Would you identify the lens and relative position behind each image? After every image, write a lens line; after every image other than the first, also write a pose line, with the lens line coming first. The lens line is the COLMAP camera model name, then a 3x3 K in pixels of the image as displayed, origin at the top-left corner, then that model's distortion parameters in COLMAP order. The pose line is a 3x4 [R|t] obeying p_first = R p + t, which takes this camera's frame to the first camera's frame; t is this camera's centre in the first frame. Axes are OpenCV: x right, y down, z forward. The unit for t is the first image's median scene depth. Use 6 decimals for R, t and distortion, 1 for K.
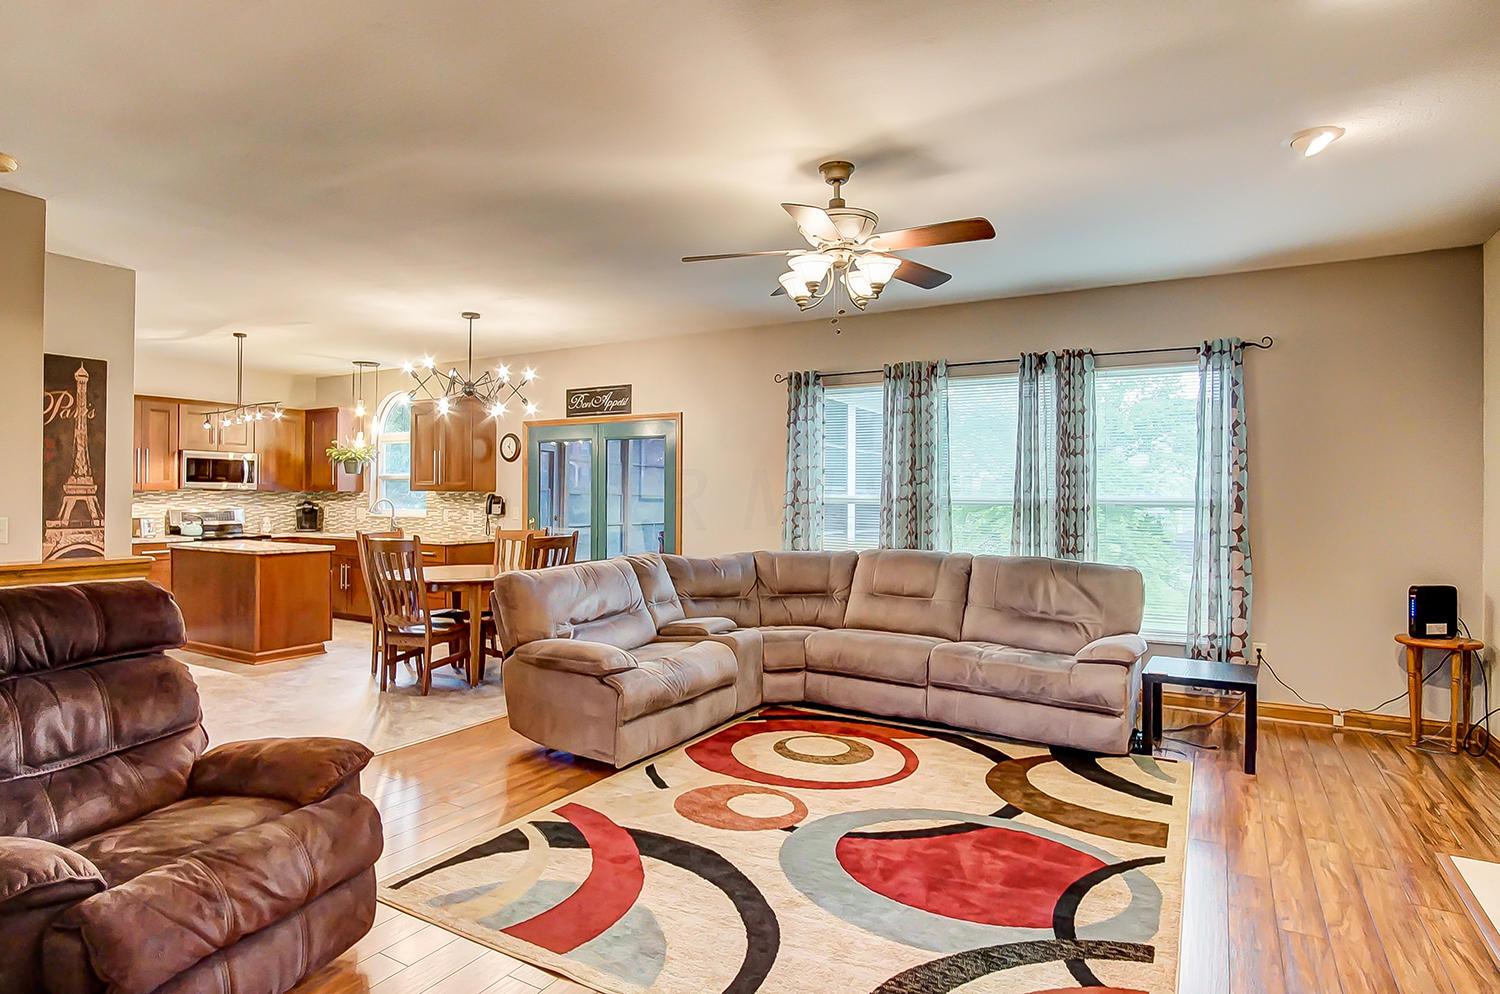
lens RADIAL K [[820.4, 0, 750.0], [0, 820.4, 497.0], [0, 0, 1]] dist [-0.031082, -0.000757]
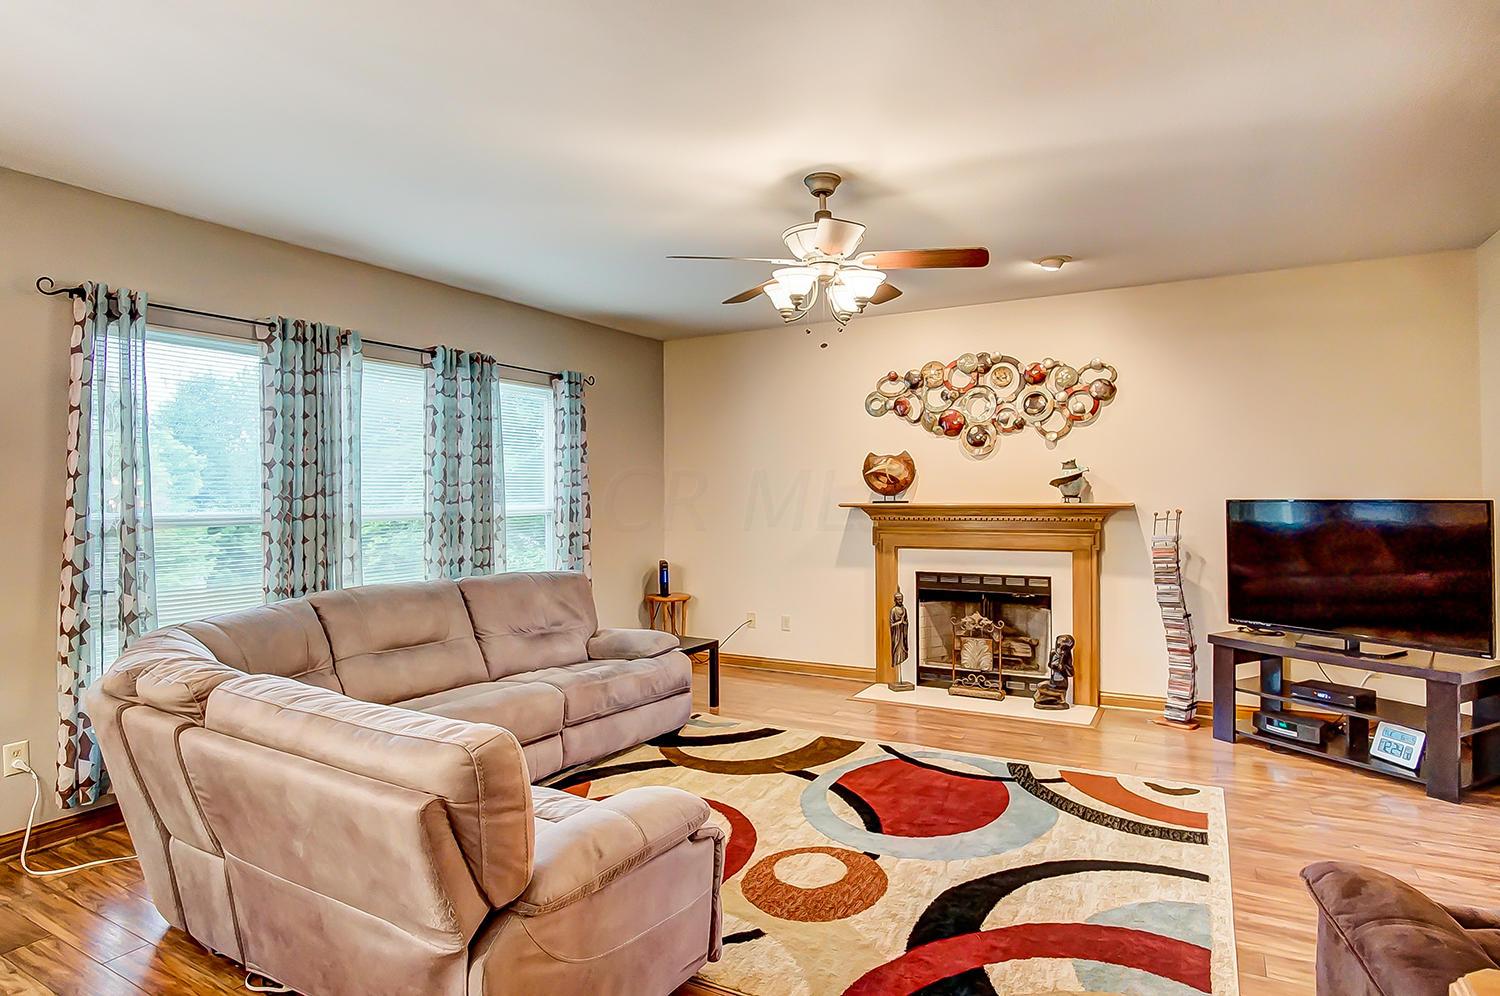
lens RADIAL K [[808.1, 0, 750.0], [0, 808.1, 498.0], [0, 0, 1]] dist [-0.032806, -0.000046]
pose [[-0.007208, -0.012241, 0.999899, -0.587960], [0.009569, 0.999878, 0.012310, -0.022263], [-0.999928, 0.009657, -0.007090, 0.745279]]
